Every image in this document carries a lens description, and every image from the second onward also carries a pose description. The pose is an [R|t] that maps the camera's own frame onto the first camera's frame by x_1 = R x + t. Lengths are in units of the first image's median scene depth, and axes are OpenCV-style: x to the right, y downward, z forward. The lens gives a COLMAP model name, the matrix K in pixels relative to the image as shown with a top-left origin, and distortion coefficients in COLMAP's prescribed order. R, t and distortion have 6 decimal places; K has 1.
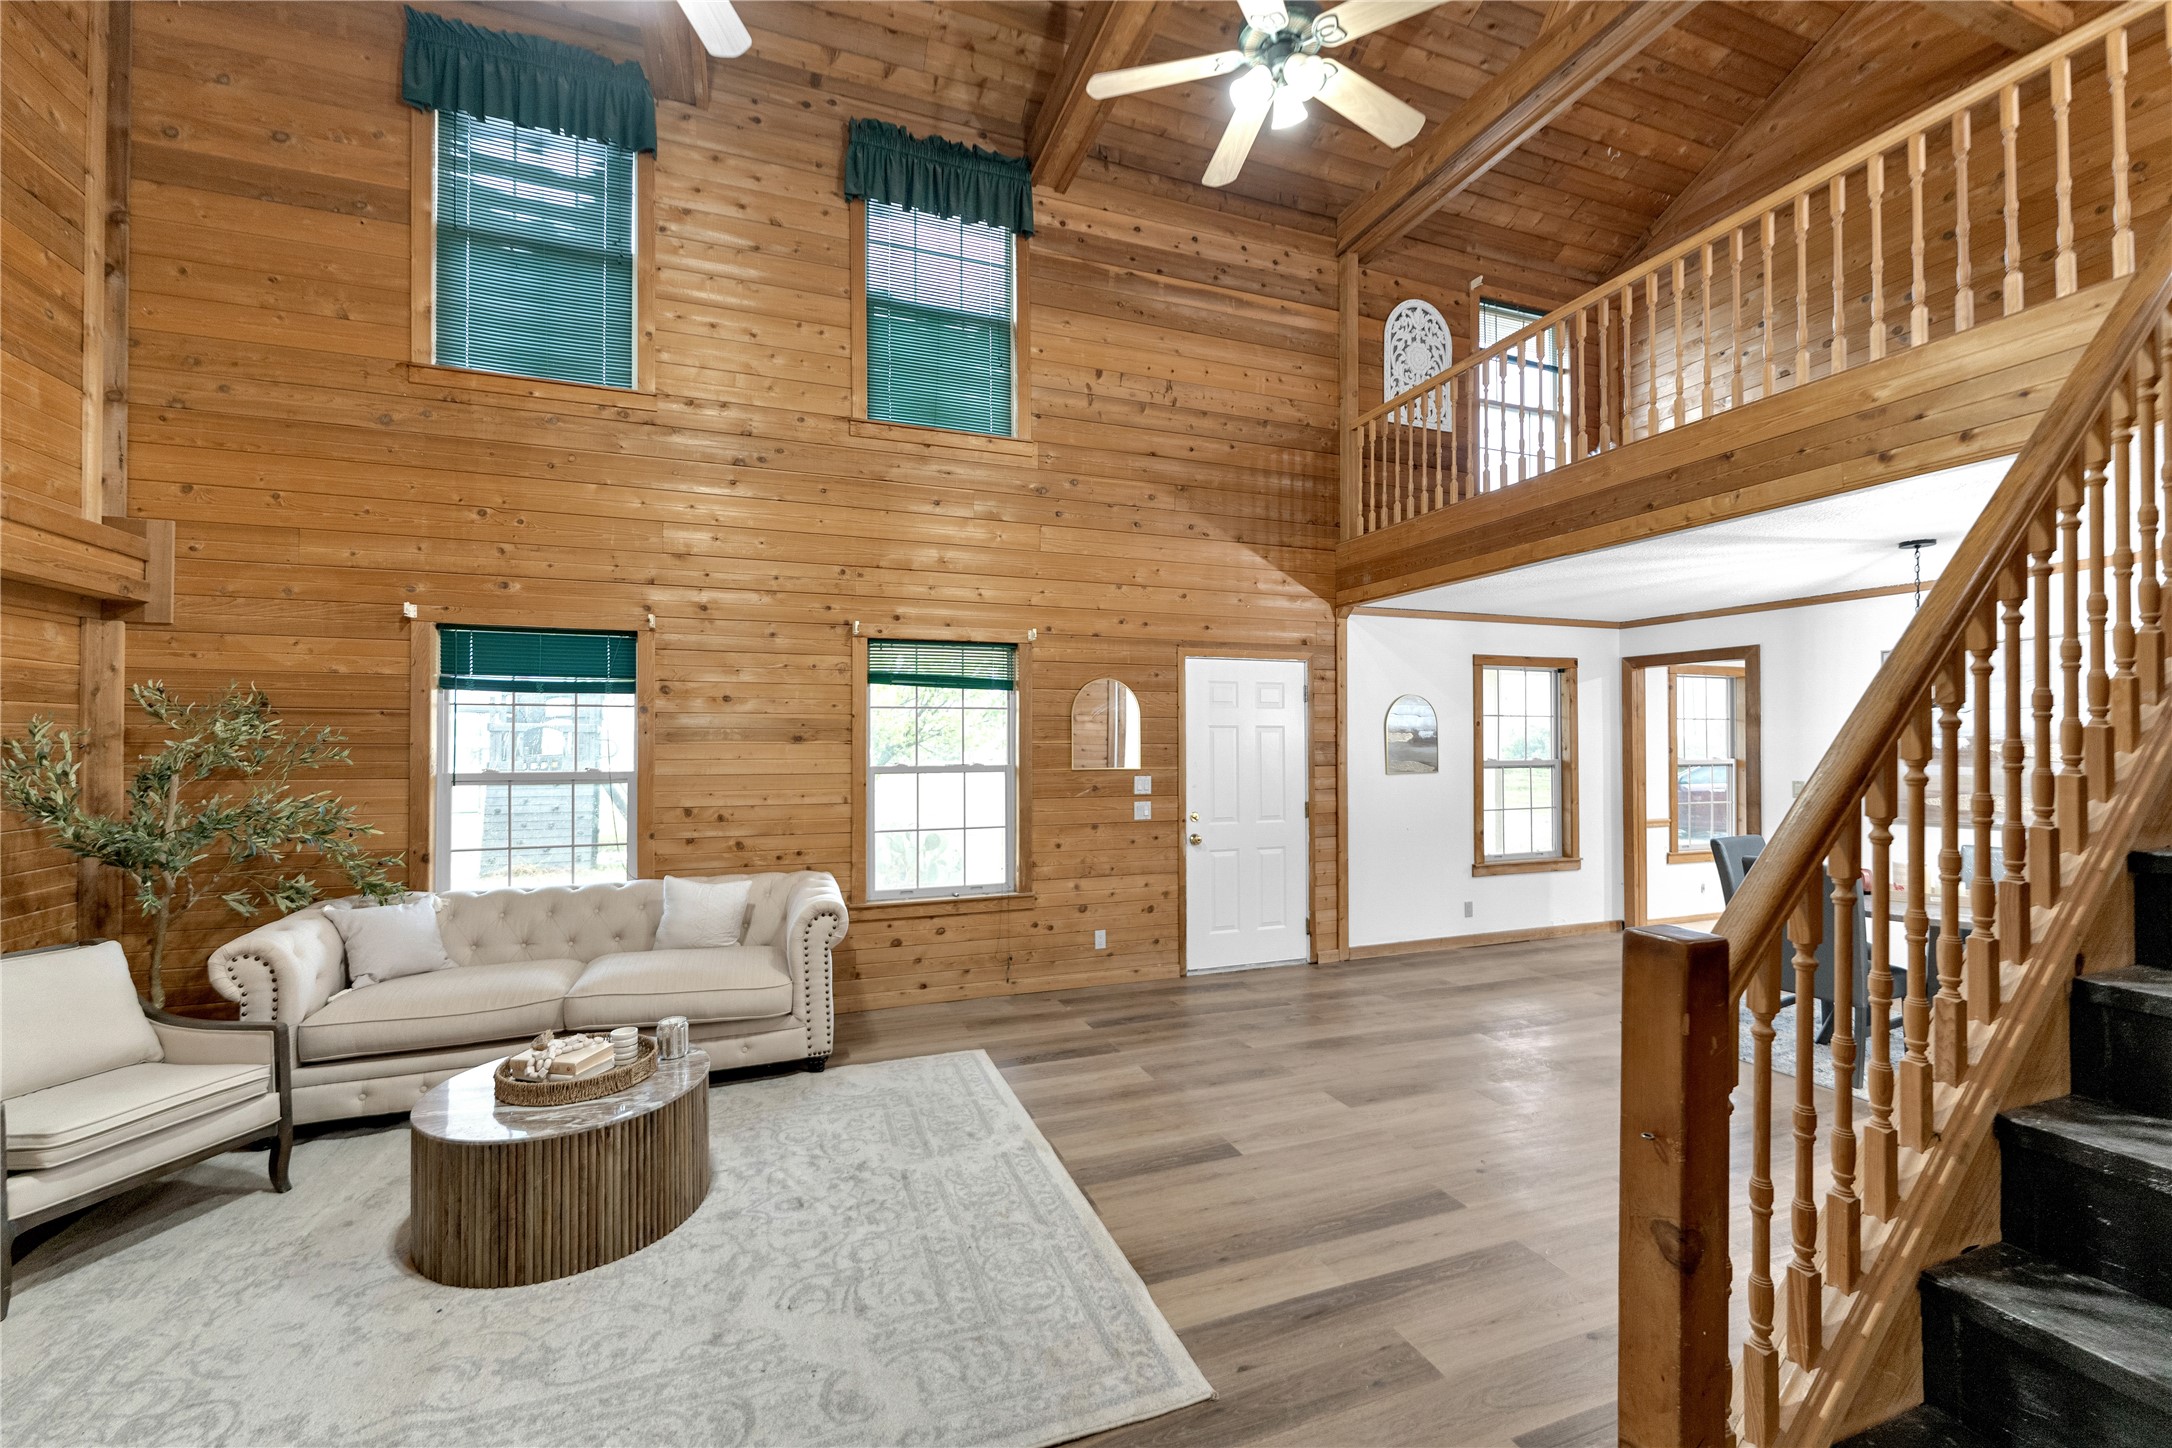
lens RADIAL K [[894.0, 0, 1086.0], [0, 894.0, 724.0], [0, 0, 1]] dist [0.000106, -0.000071]
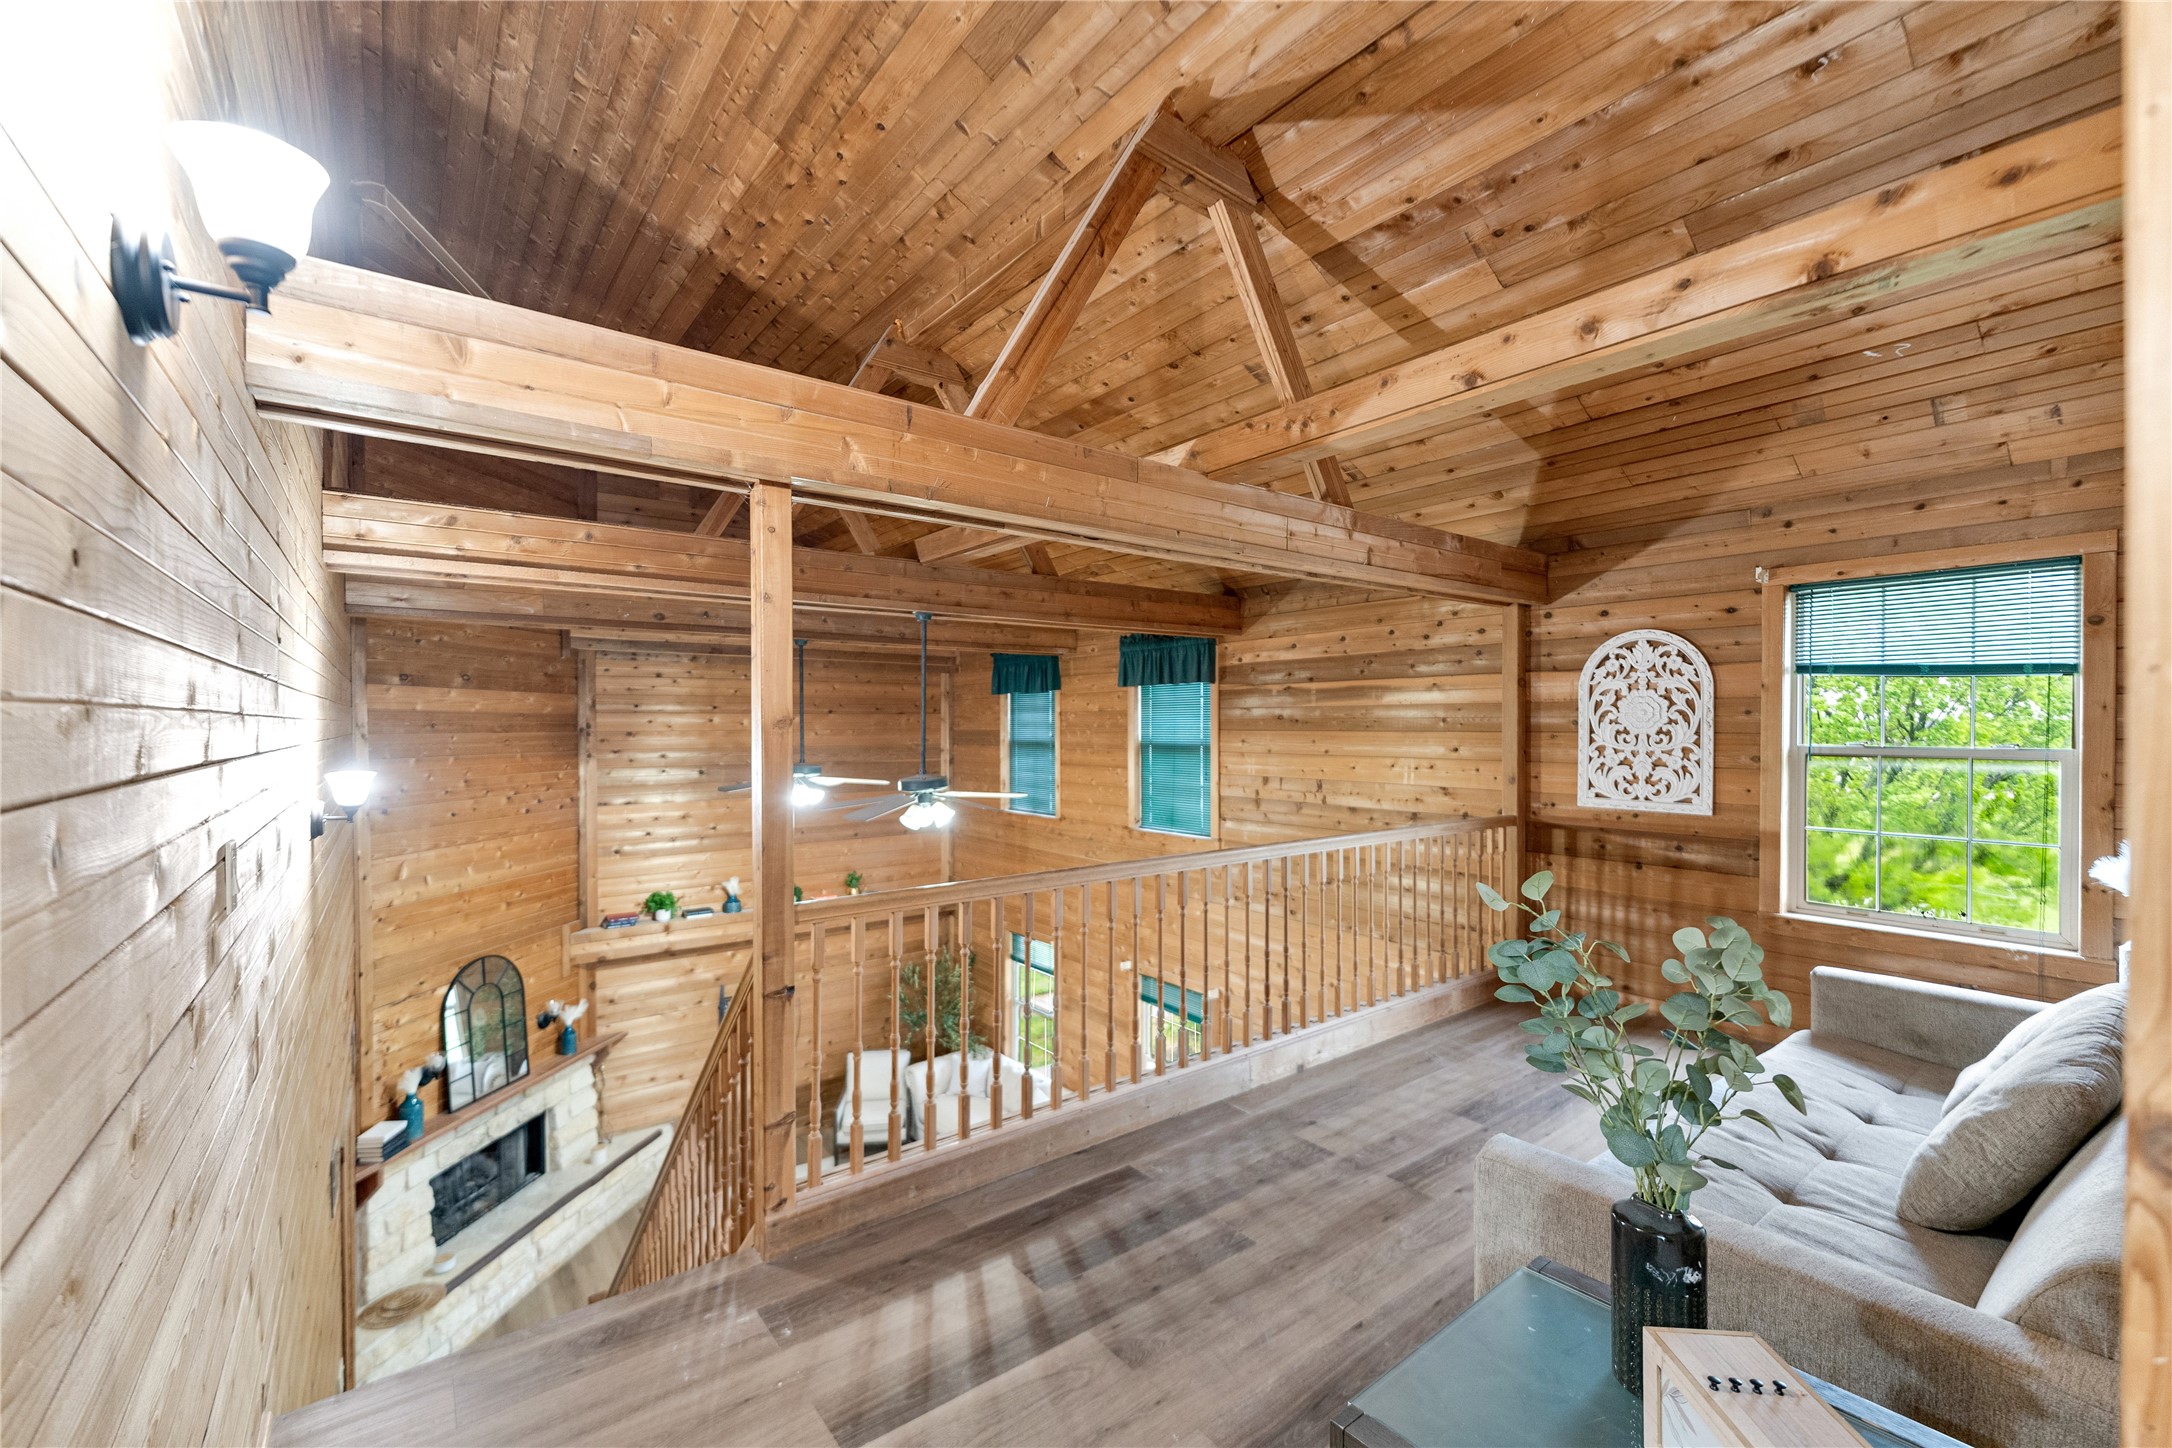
lens RADIAL K [[894.0, 0, 1086.0], [0, 894.0, 724.0], [0, 0, 1]] dist [0.000106, -0.000071]
pose [[0.288656, 0.000991, -0.957432, 1.035272], [0.013845, 0.999891, 0.005210, -0.462262], [0.957333, -0.014760, 0.288611, 0.429210]]
